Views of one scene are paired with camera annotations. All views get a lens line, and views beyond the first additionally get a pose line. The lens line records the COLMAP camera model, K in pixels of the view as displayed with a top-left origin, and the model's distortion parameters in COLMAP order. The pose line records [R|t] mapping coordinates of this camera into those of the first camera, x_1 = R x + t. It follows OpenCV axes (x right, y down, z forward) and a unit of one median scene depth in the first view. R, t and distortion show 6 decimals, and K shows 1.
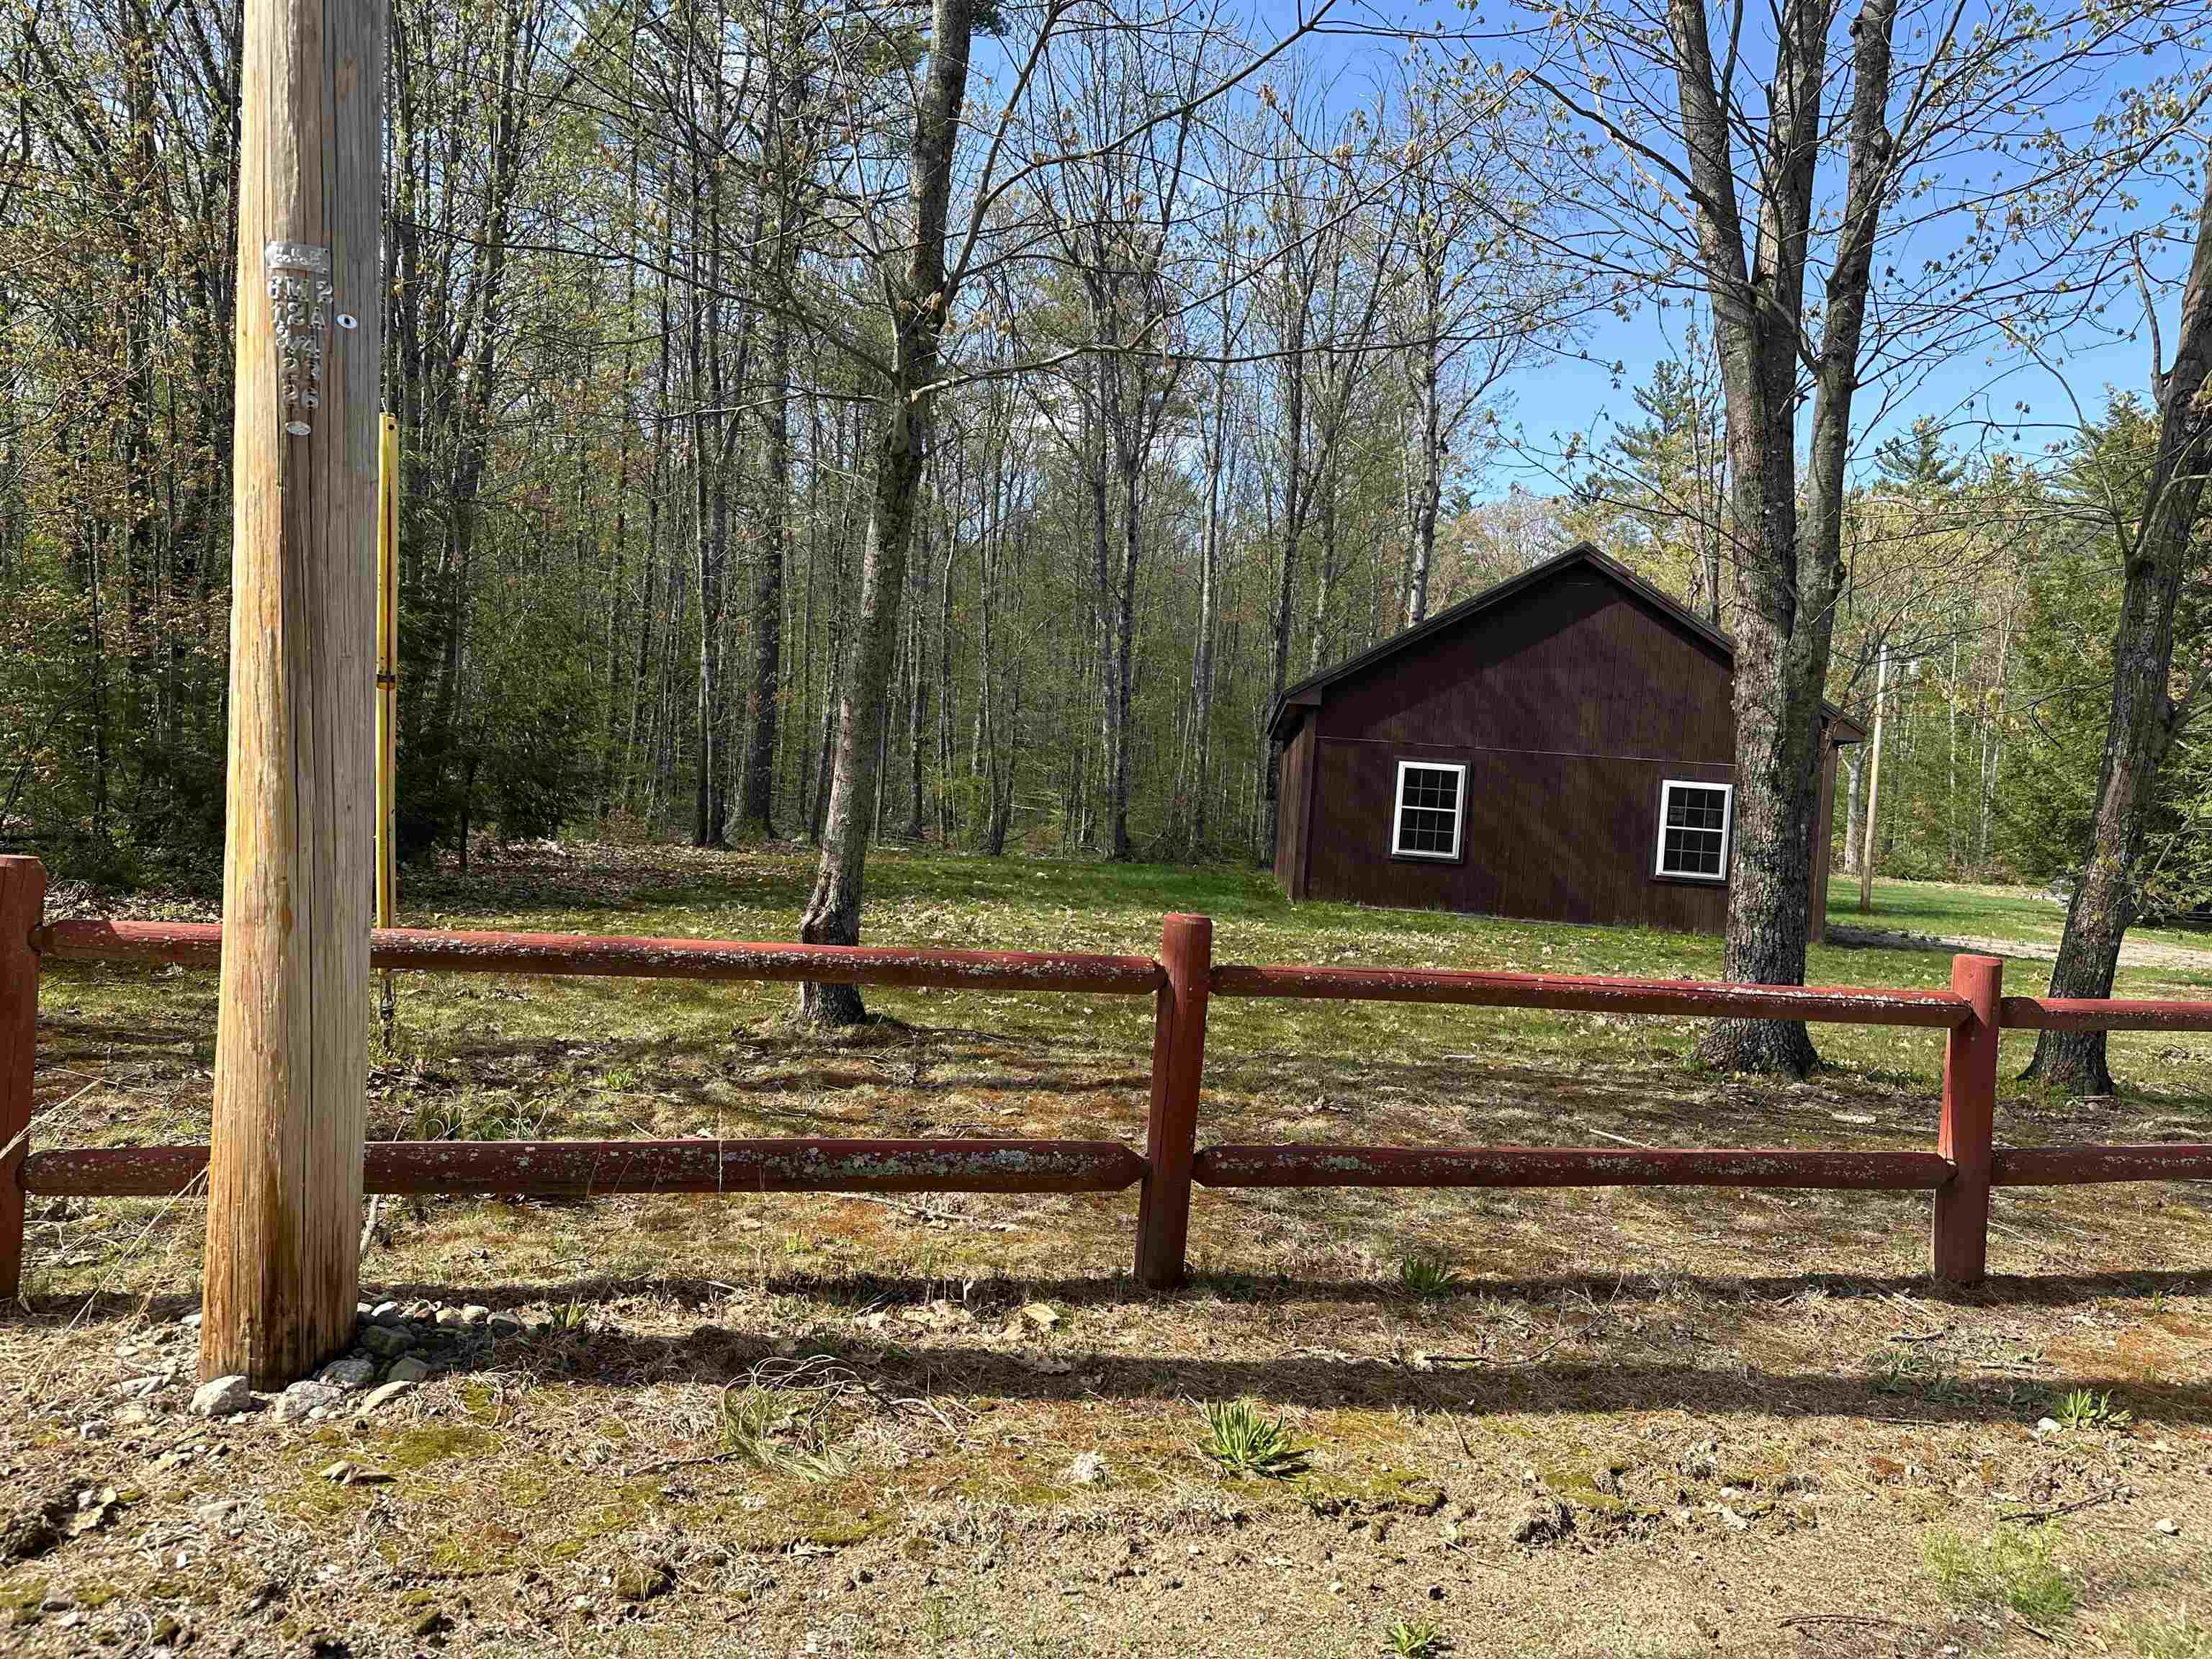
lens RADIAL K [[1548.0, 0, 1109.4], [0, 1548.0, 813.0], [0, 0, 1]] dist [0.062750, -0.071571]
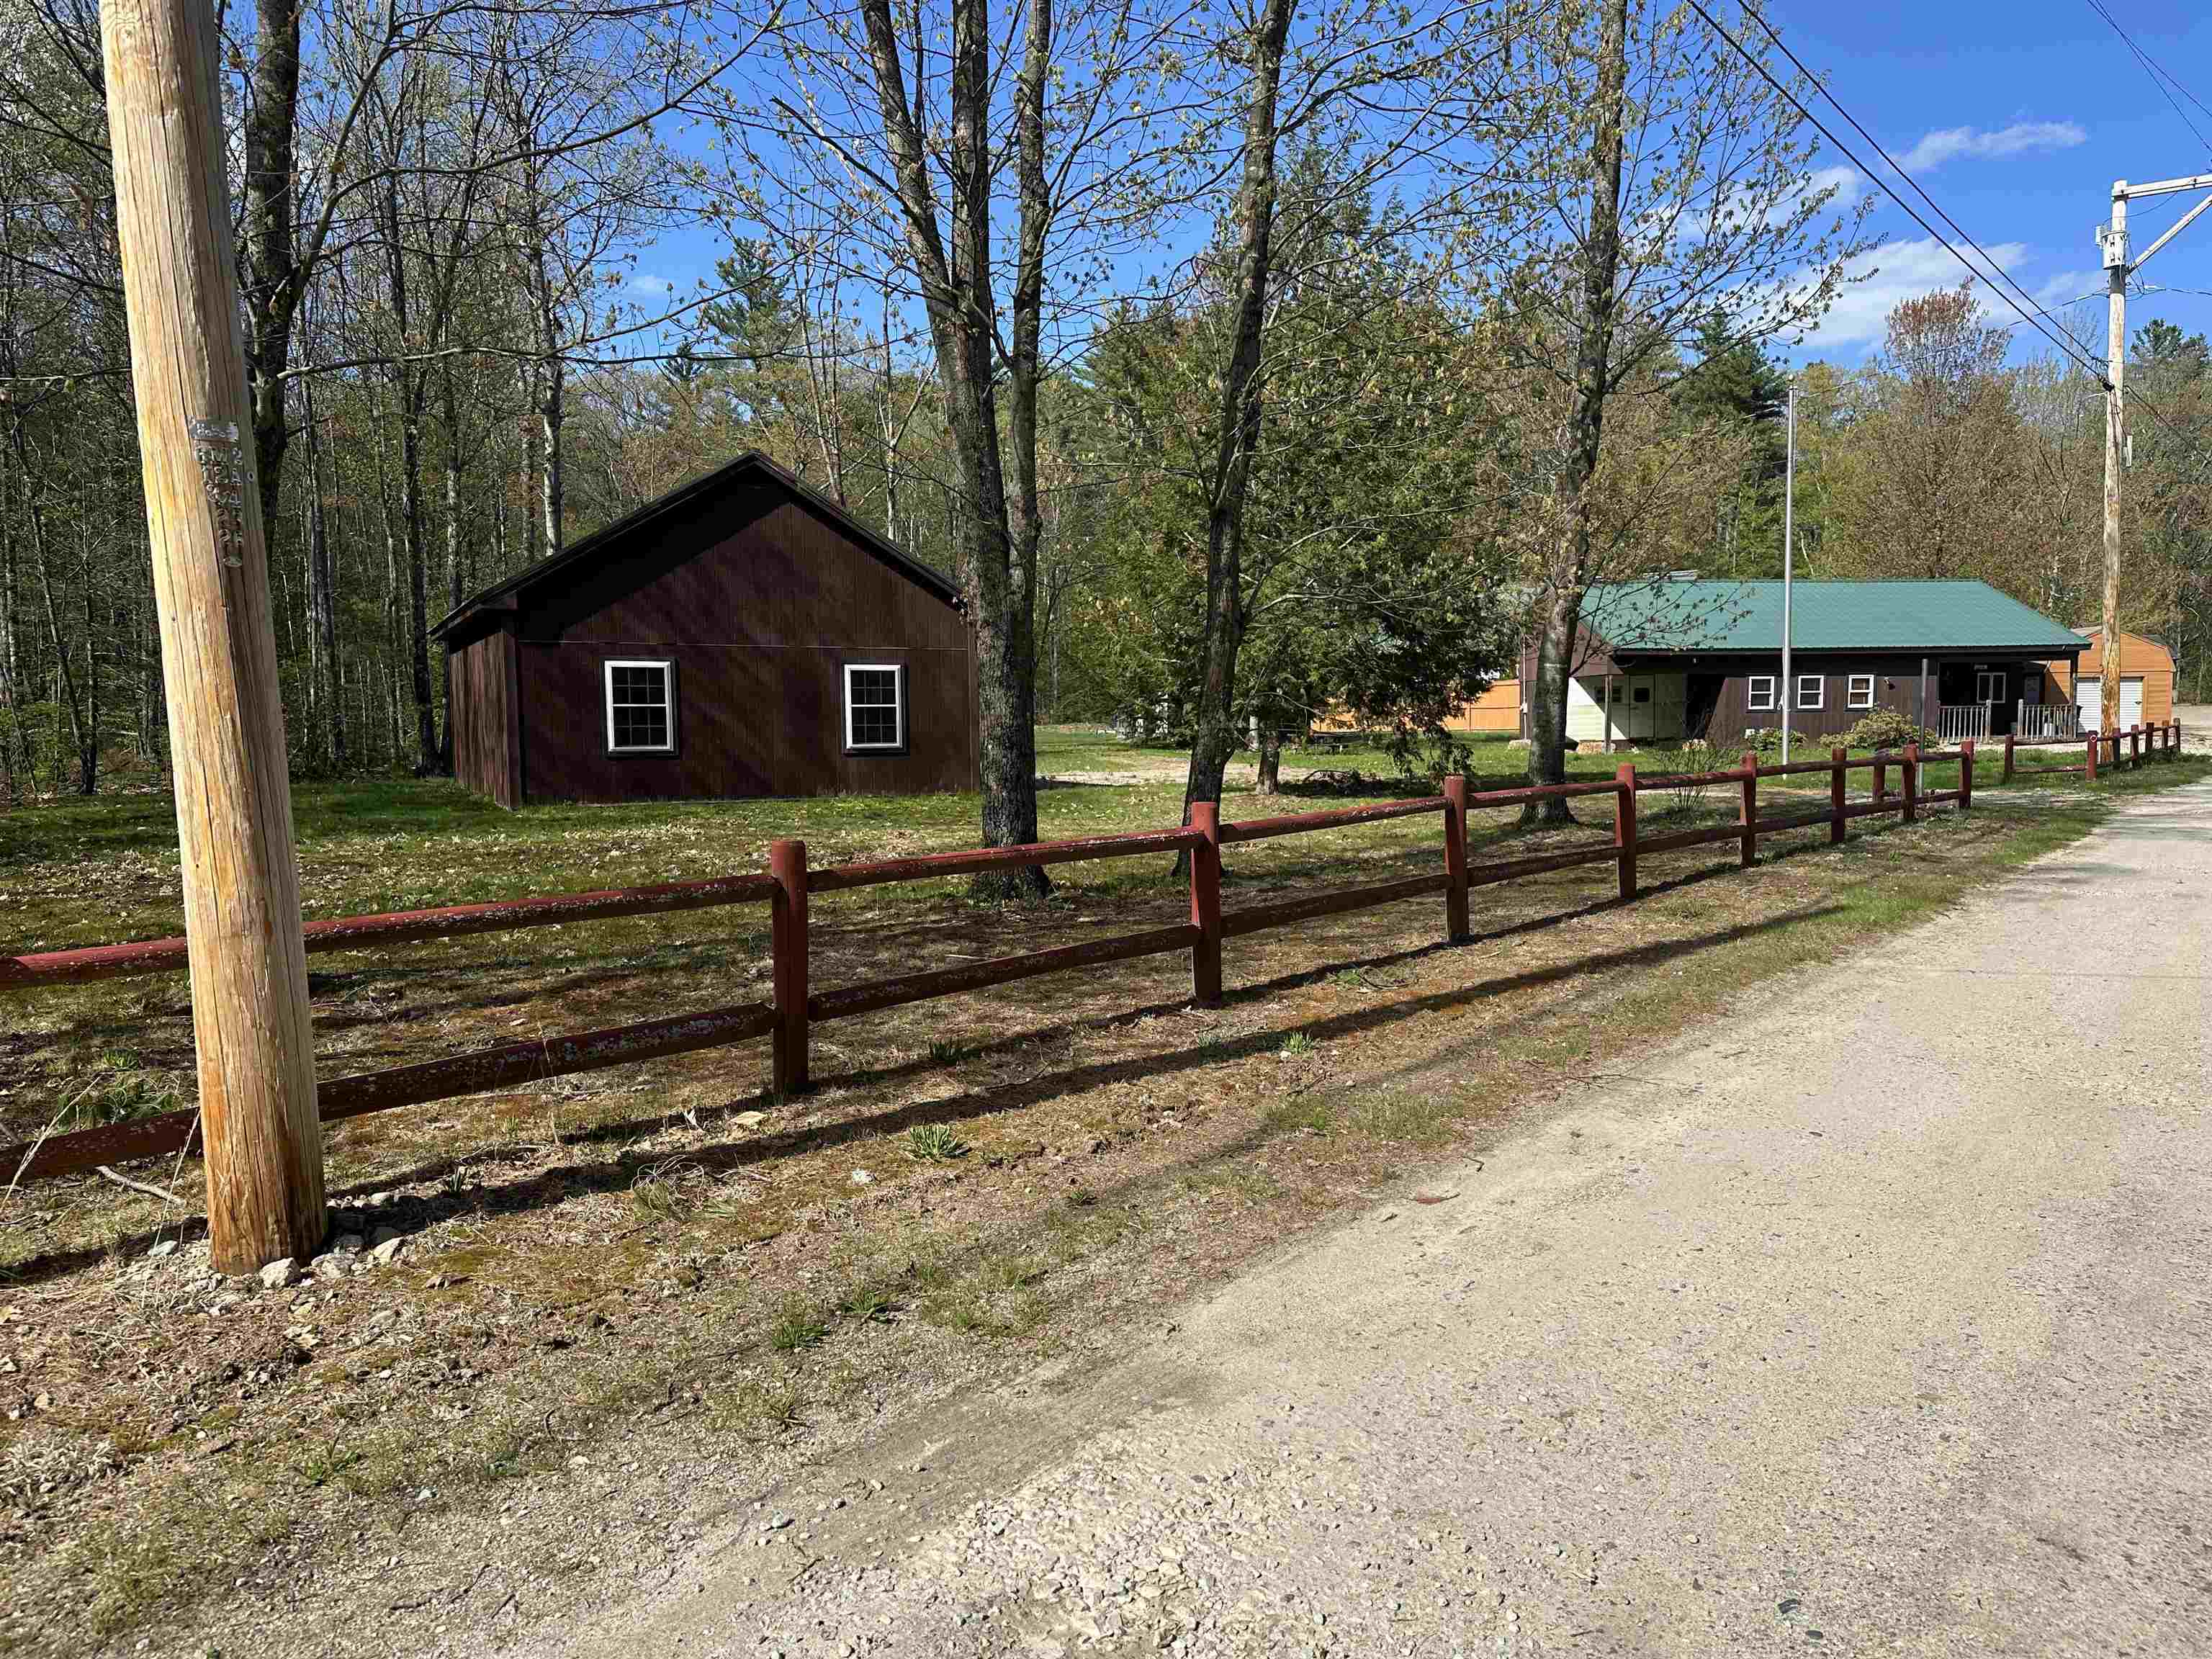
lens RADIAL K [[1548.0, 0, 1108.6], [0, 1548.0, 846.7], [0, 0, 1]] dist [0.062750, -0.071571]
pose [[0.846895, -0.128772, 0.515933, -0.391562], [0.074361, 0.989382, 0.124877, -0.076644], [-0.526535, -0.067392, 0.847478, -0.340342]]
